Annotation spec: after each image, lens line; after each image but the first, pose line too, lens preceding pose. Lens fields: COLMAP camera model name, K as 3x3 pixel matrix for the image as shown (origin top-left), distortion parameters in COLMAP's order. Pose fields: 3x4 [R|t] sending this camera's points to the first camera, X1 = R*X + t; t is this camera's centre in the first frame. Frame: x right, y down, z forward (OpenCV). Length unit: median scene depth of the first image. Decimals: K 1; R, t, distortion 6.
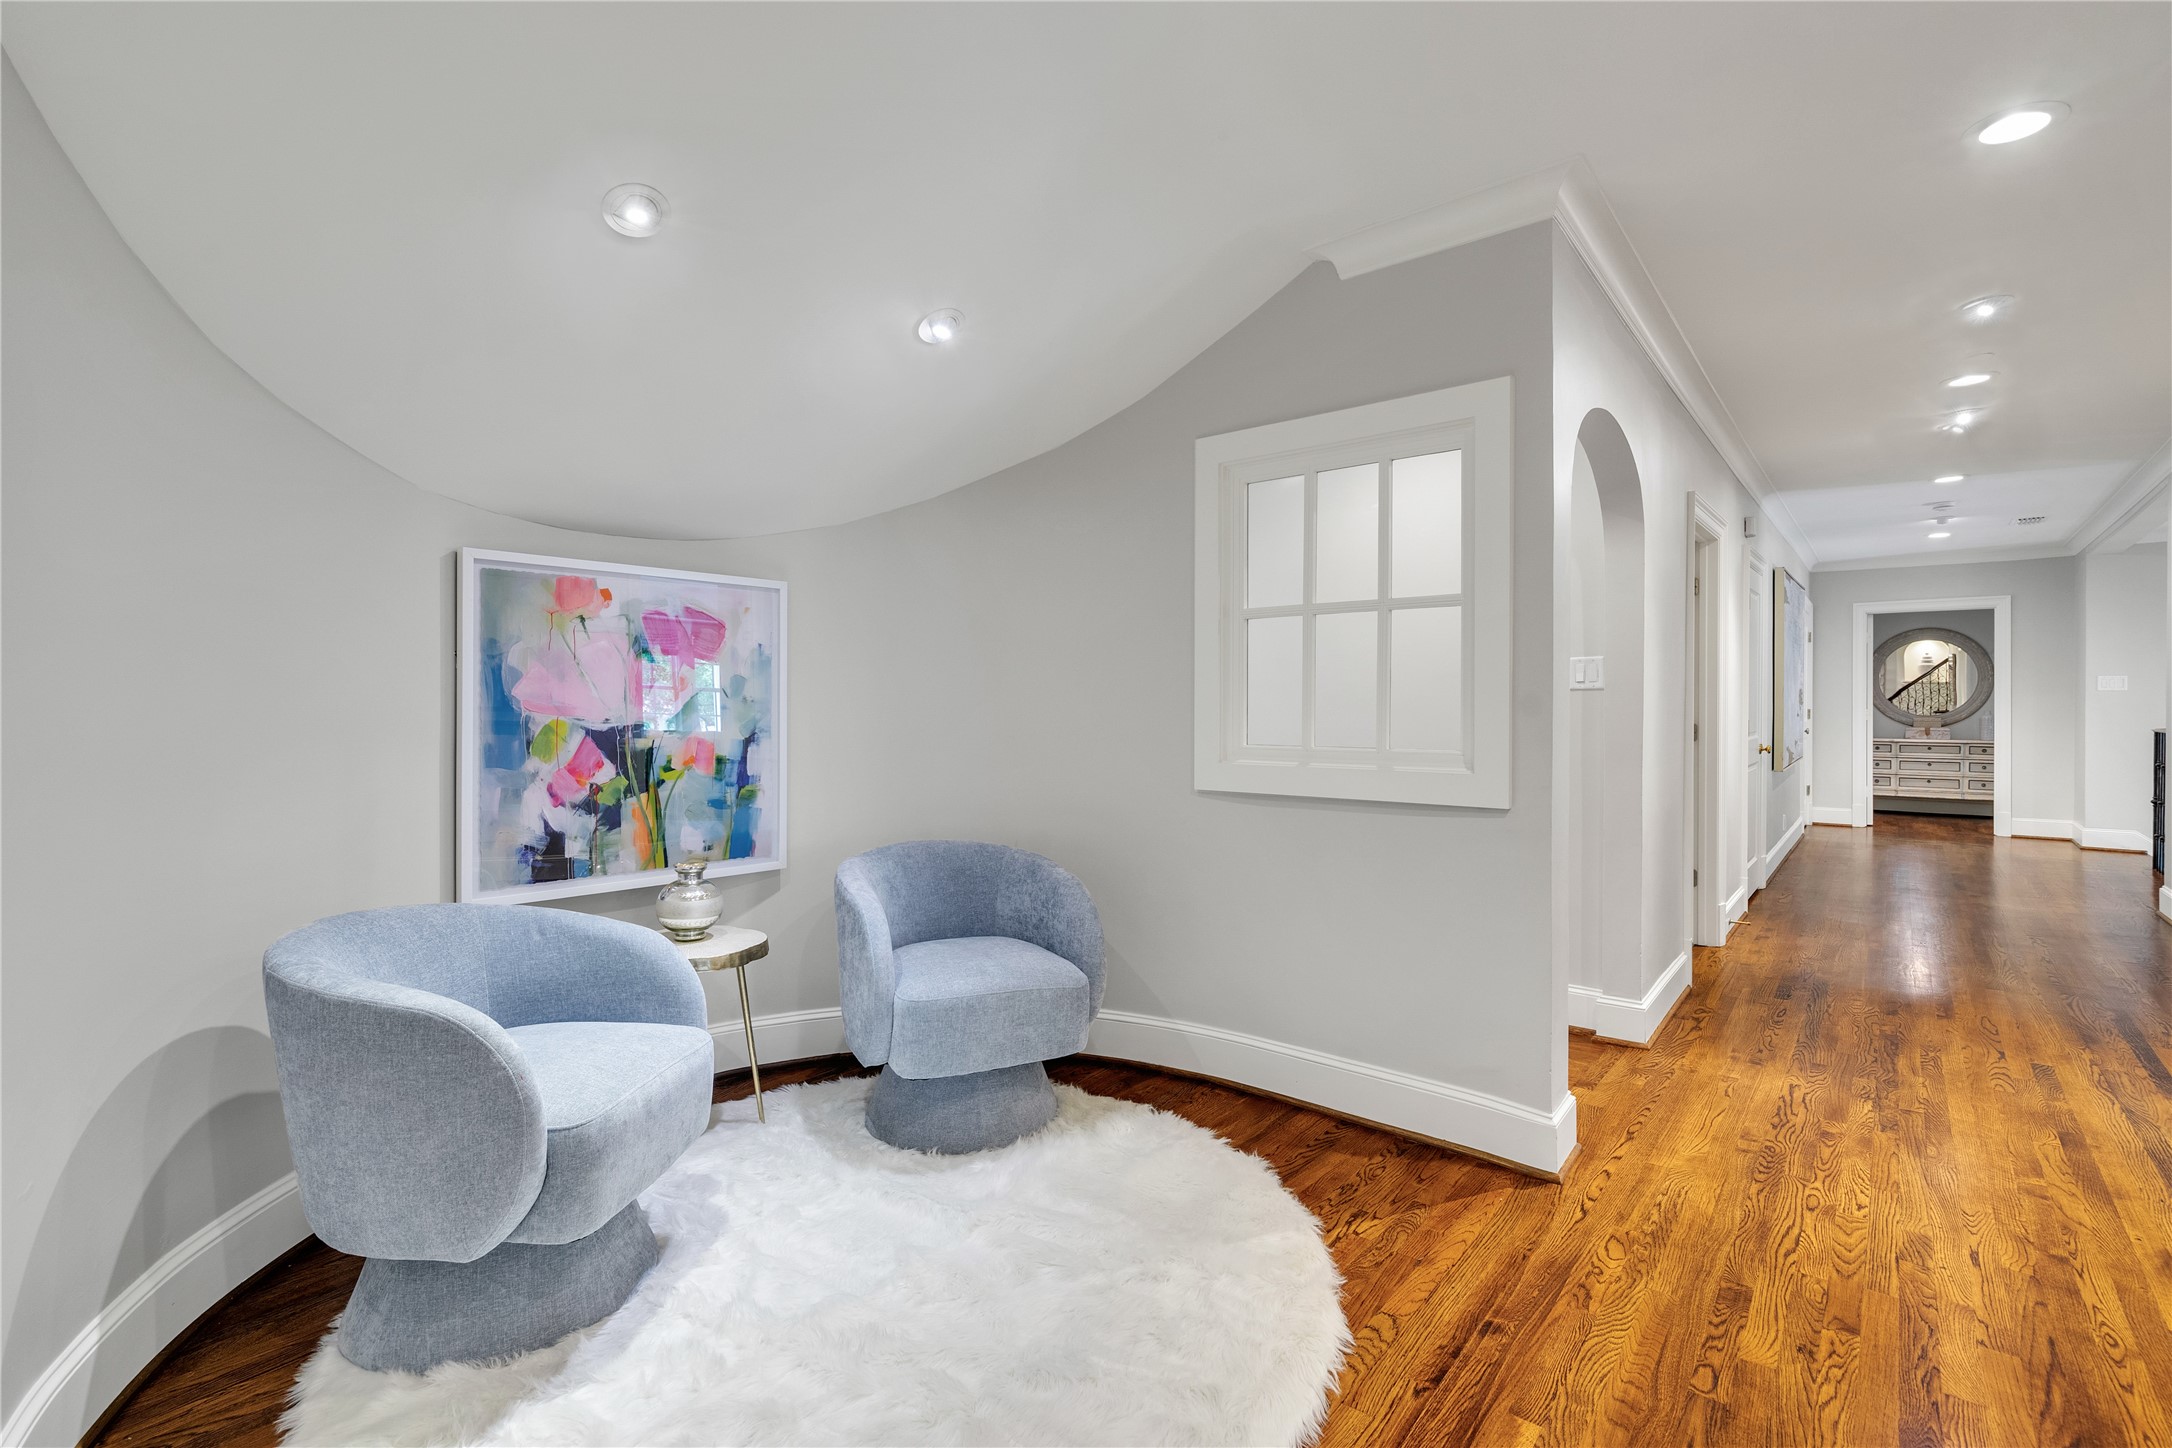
lens RADIAL K [[1003.1, 0, 1087.0], [0, 1003.1, 714.6], [0, 0, 1]] dist [-0.003437, 0.002012]
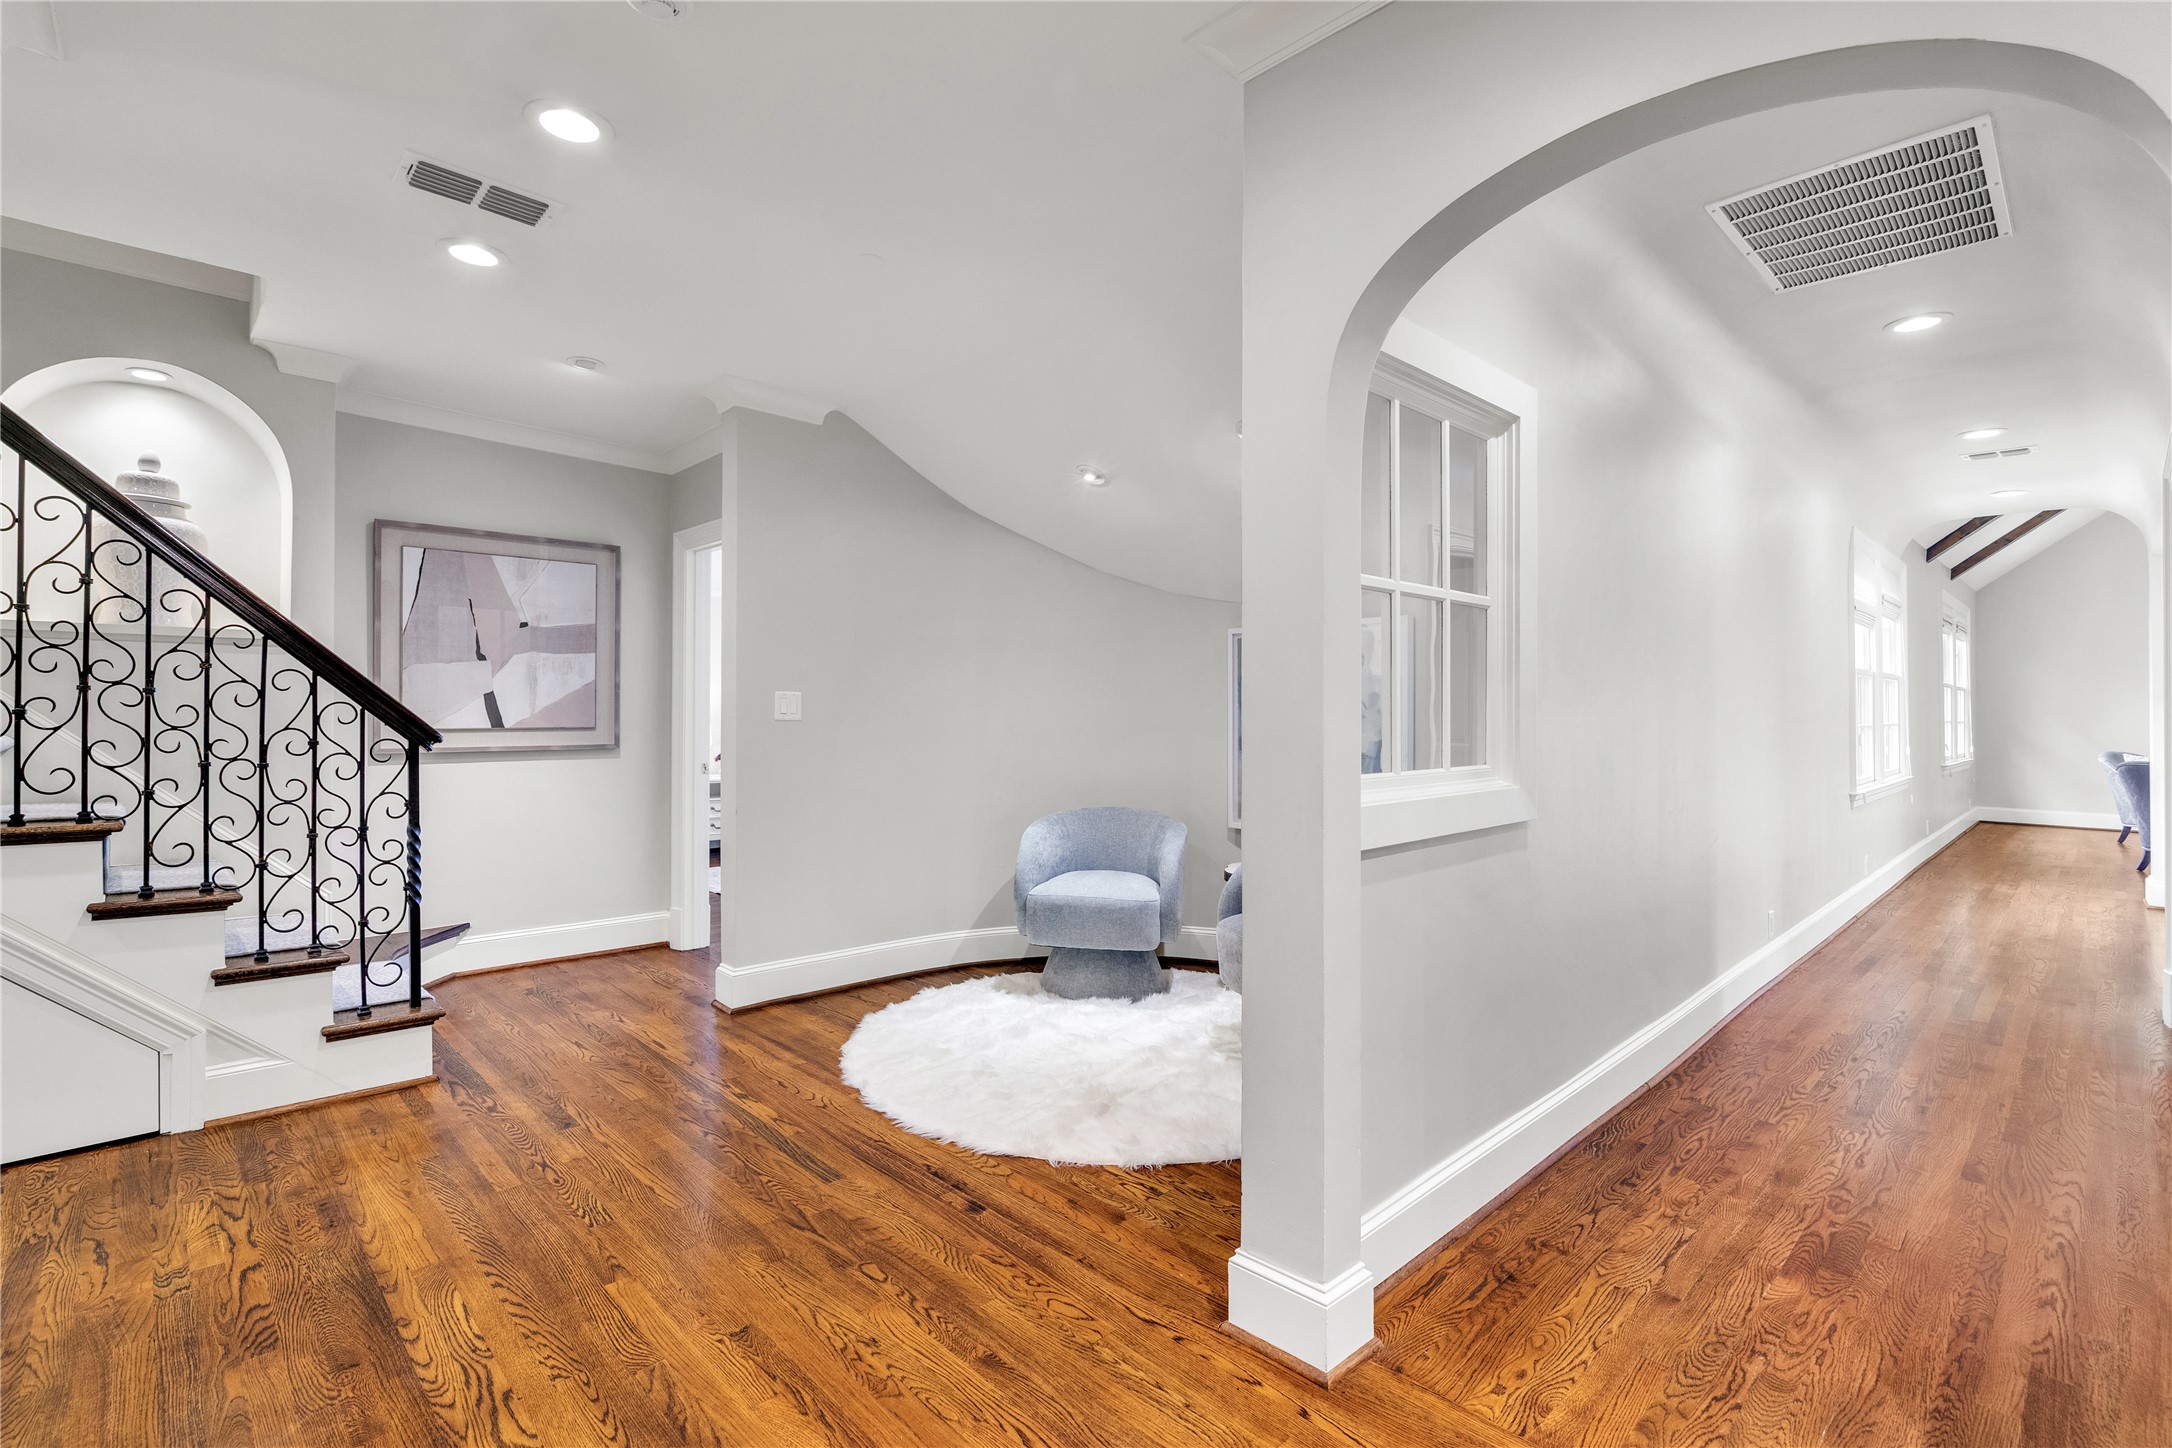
lens RADIAL K [[1003.1, 0, 1087.6], [0, 1003.1, 717.3], [0, 0, 1]] dist [-0.003437, 0.002012]
pose [[-0.132081, -0.002610, -0.991235, 1.662881], [-0.007769, 0.999969, -0.001598, -0.012563], [0.991208, 0.007490, -0.132098, 1.311086]]
